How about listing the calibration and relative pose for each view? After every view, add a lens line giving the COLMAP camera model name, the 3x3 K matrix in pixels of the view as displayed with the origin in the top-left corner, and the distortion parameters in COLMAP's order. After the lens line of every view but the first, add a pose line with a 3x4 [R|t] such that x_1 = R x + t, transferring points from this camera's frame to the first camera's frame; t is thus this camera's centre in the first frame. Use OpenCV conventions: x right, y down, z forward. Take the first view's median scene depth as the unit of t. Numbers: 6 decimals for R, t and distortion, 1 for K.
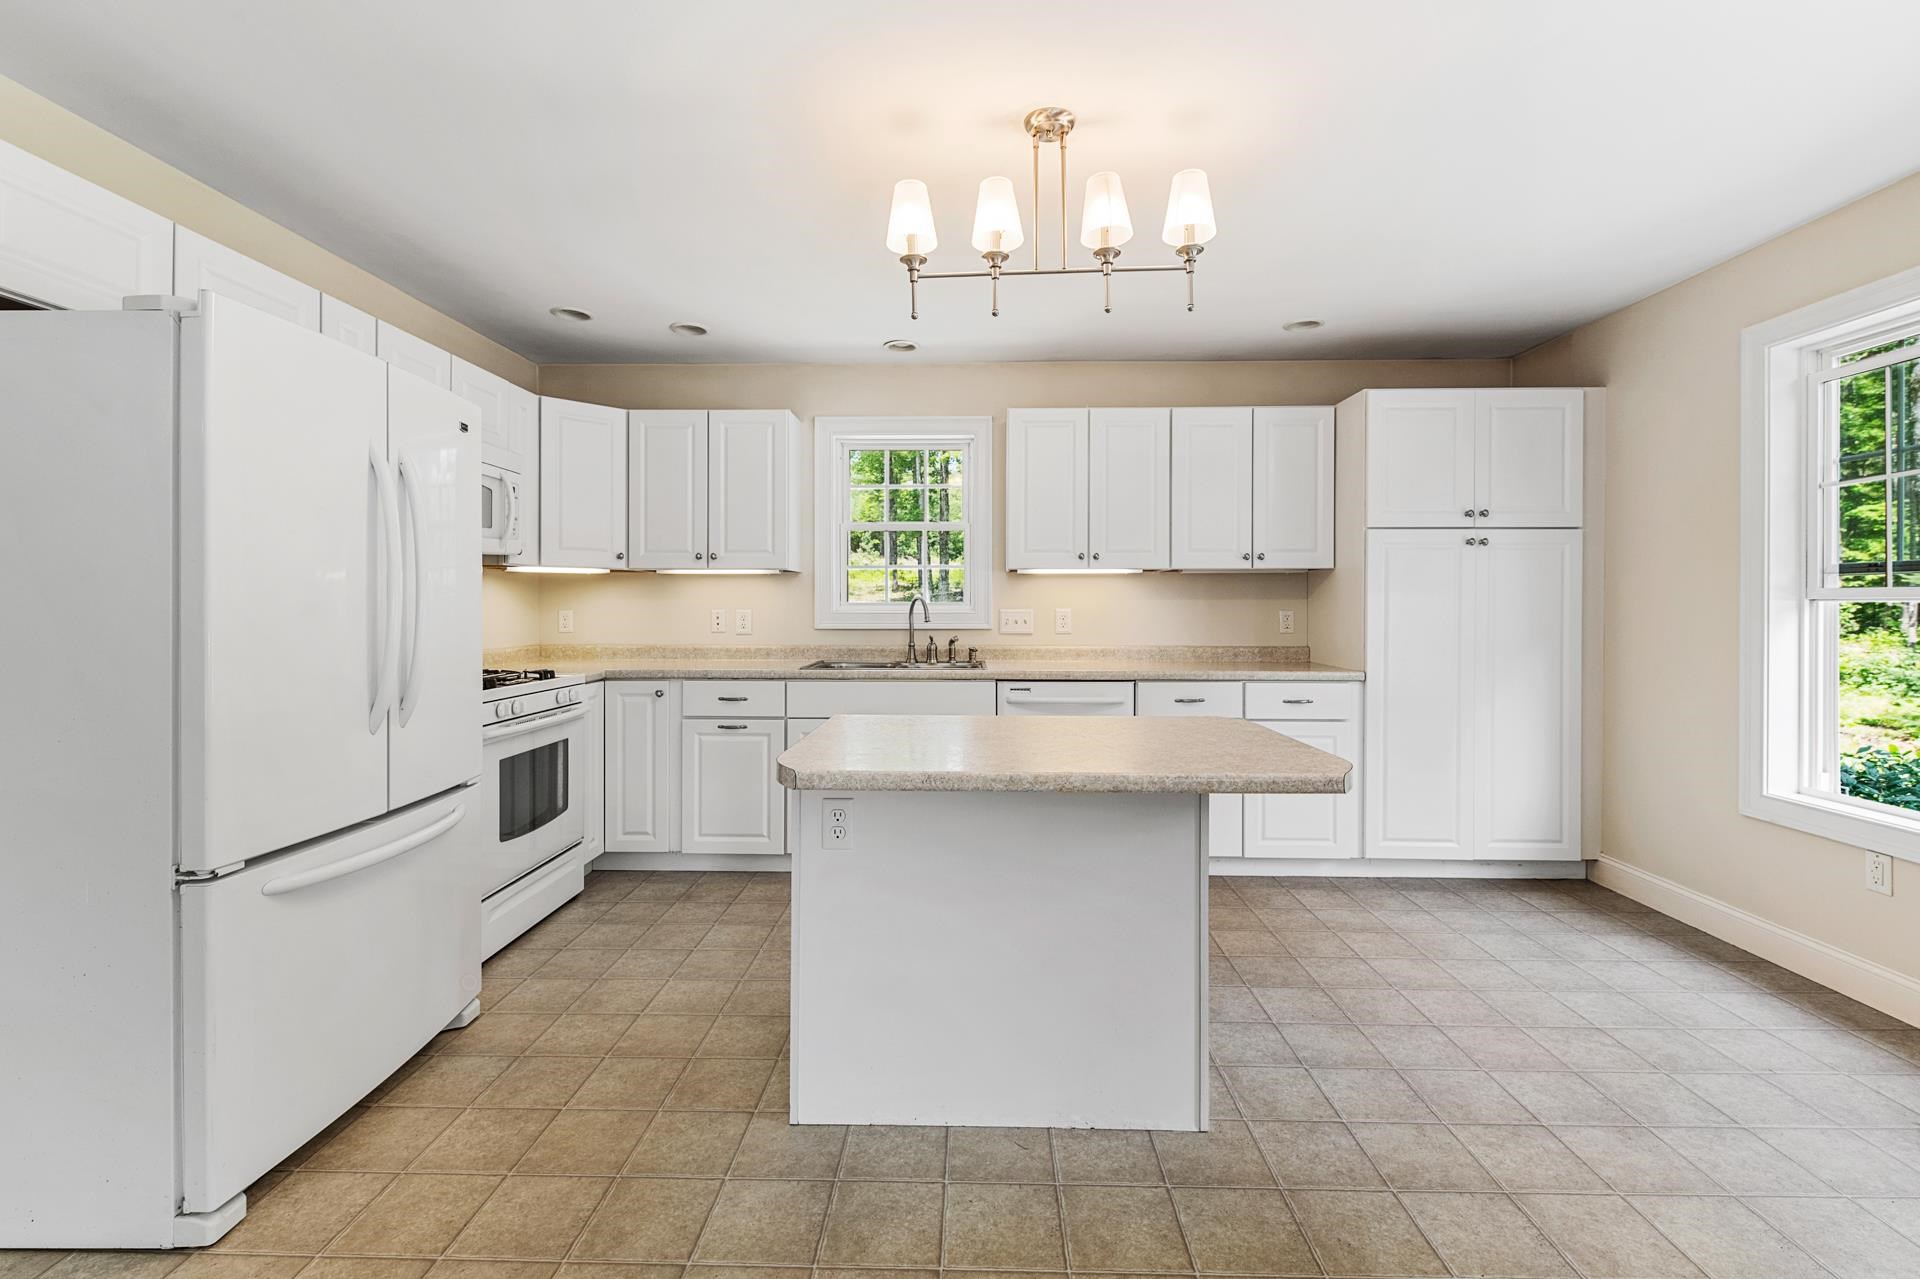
lens RADIAL K [[889.5, 0, 950.2], [0, 889.5, 608.2], [0, 0, 1]] dist [0.001397, -0.000519]
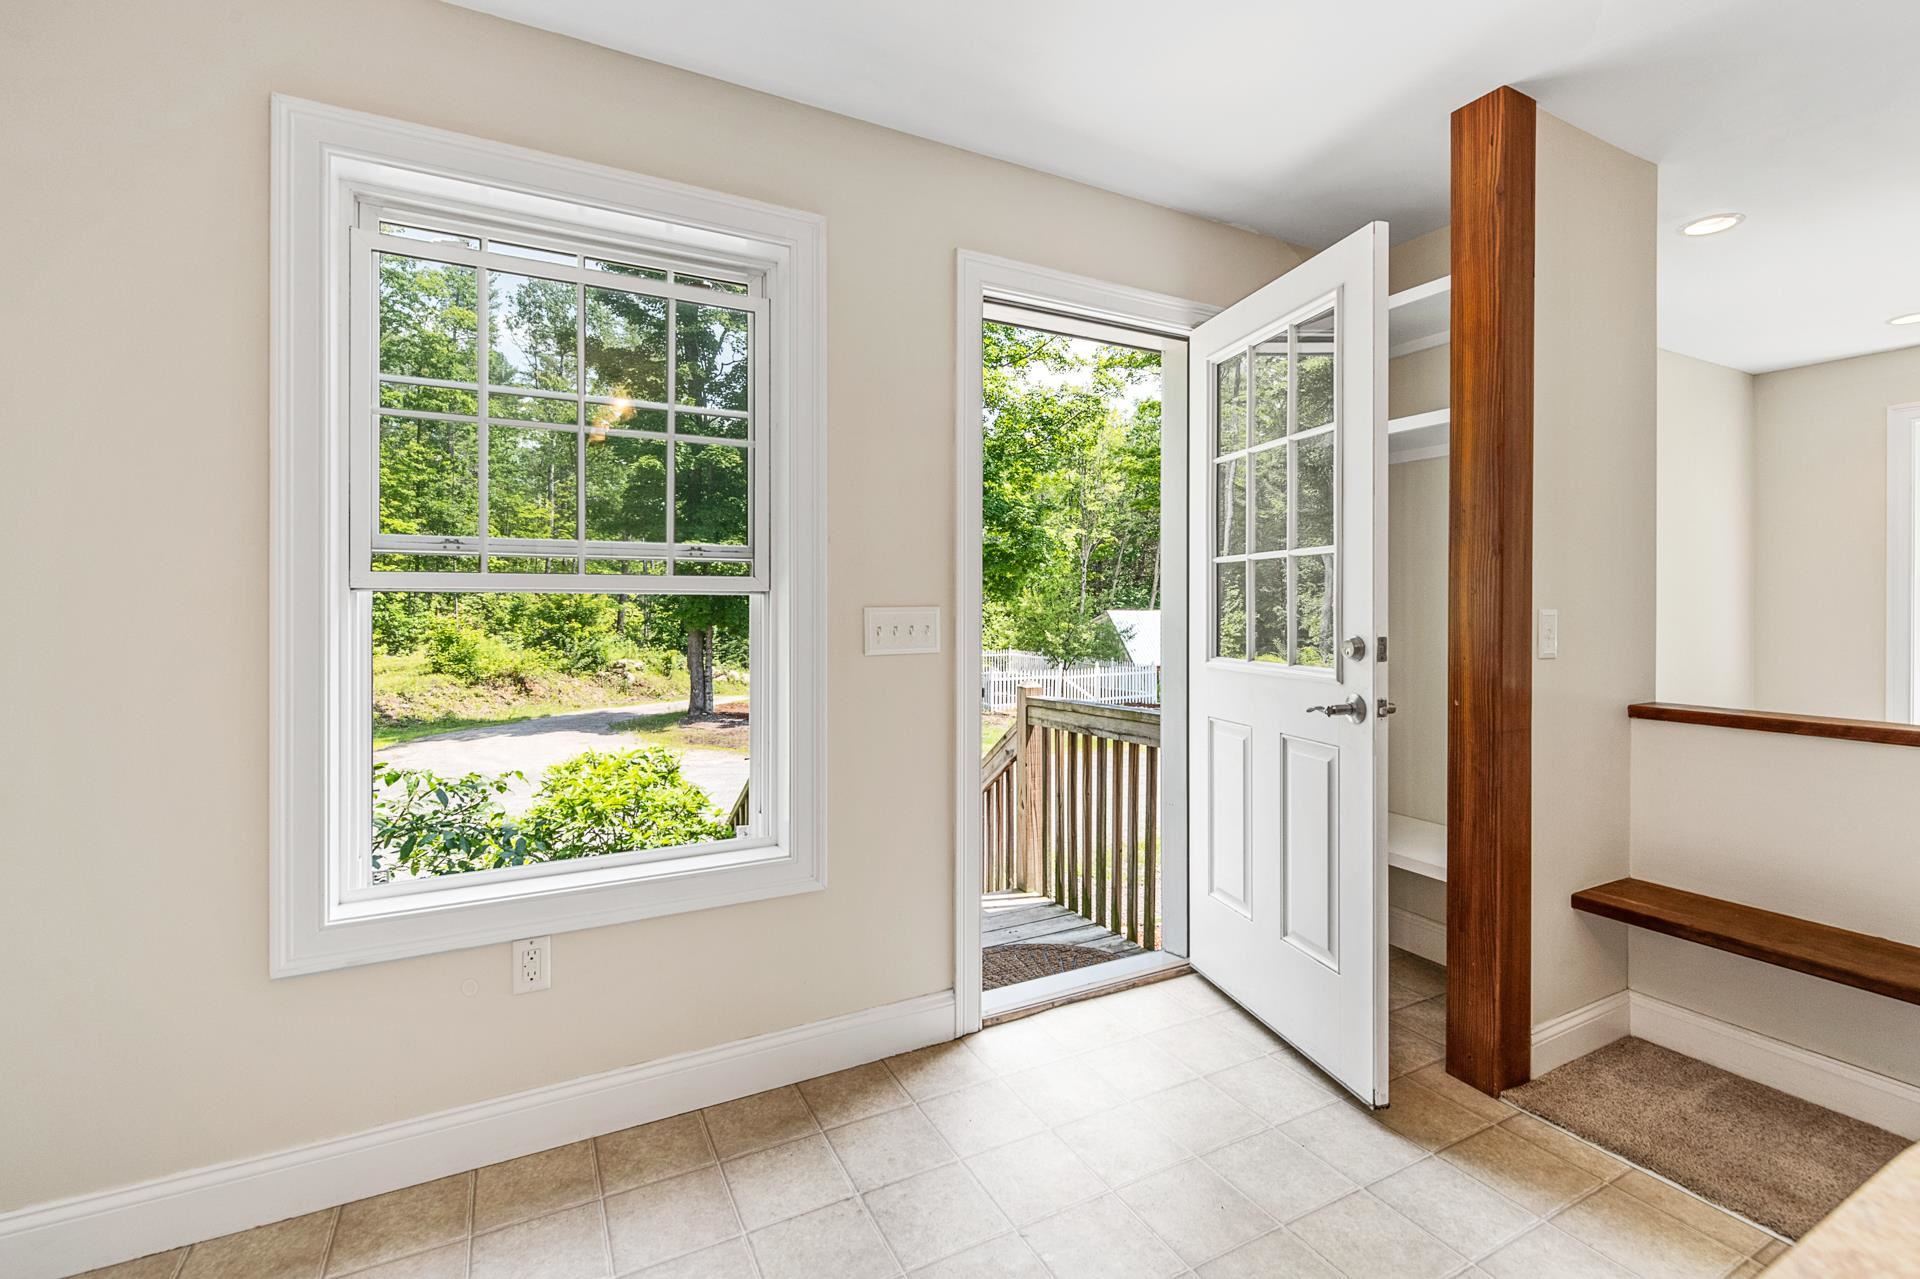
lens RADIAL K [[841.4, 0, 960.1], [0, 841.4, 613.9], [0, 0, 1]] dist [0.007647, -0.000600]
pose [[-0.482704, -0.008737, 0.875740, 0.188305], [0.001160, 0.999943, 0.010616, 0.000977], [-0.875783, 0.006141, -0.482667, 0.721575]]
